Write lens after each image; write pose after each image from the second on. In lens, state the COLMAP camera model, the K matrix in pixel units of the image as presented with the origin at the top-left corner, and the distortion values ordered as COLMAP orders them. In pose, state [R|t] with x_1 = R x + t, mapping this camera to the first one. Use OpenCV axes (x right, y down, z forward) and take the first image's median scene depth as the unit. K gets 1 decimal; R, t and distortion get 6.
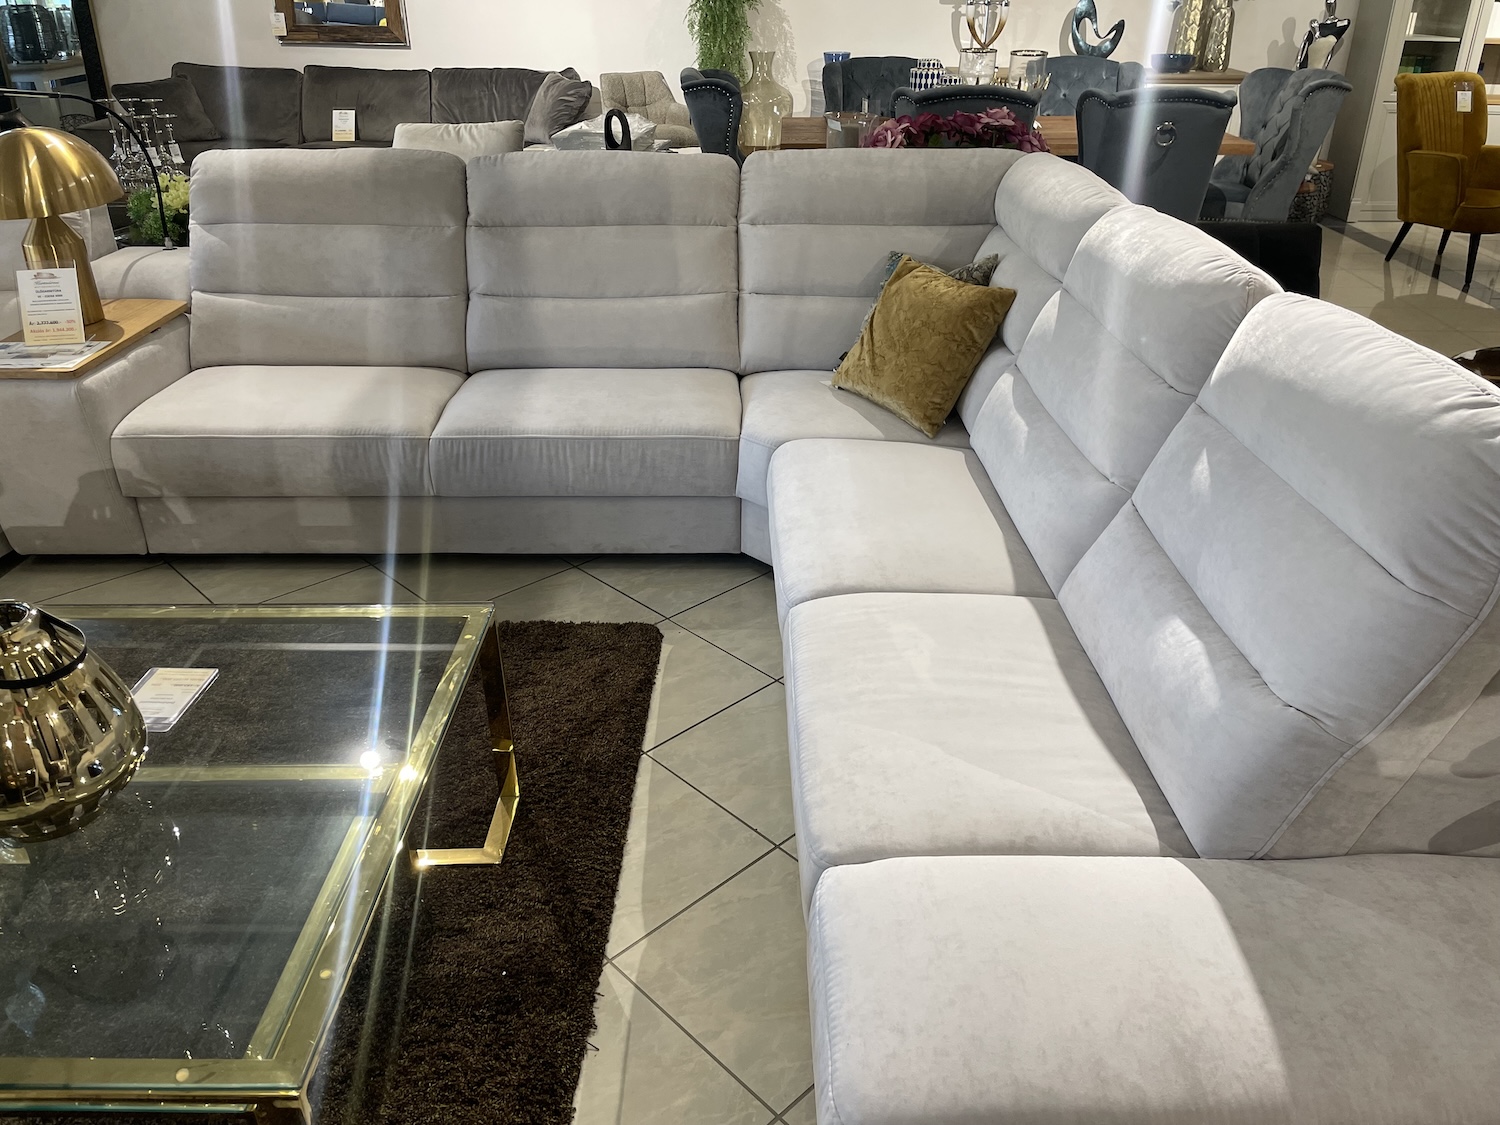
lens RADIAL K [[1160.9, 0, 743.4], [0, 1160.9, 554.7], [0, 0, 1]] dist [0.094380, -0.132887]
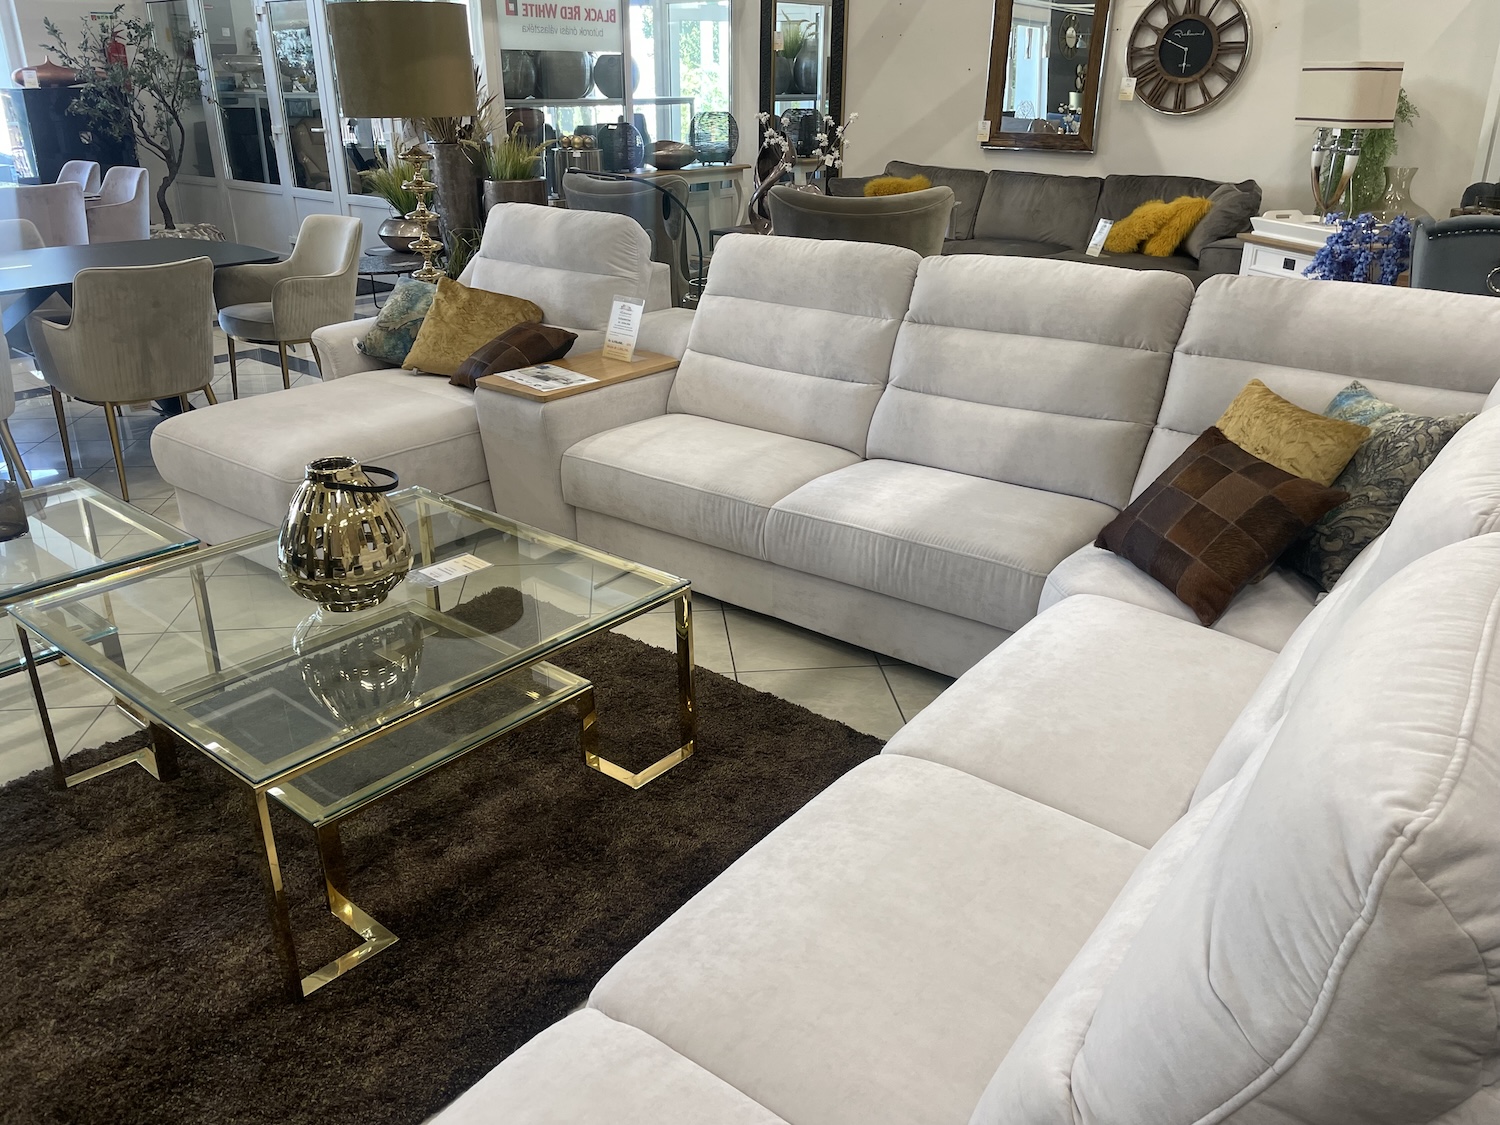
lens RADIAL K [[1156.3, 0, 745.8], [0, 1156.3, 555.8], [0, 0, 1]] dist [0.087518, -0.124686]
pose [[0.789851, 0.231624, -0.567878, 0.303645], [-0.274860, 0.961434, 0.009848, -0.057223], [0.548258, 0.148308, 0.823054, 0.122703]]
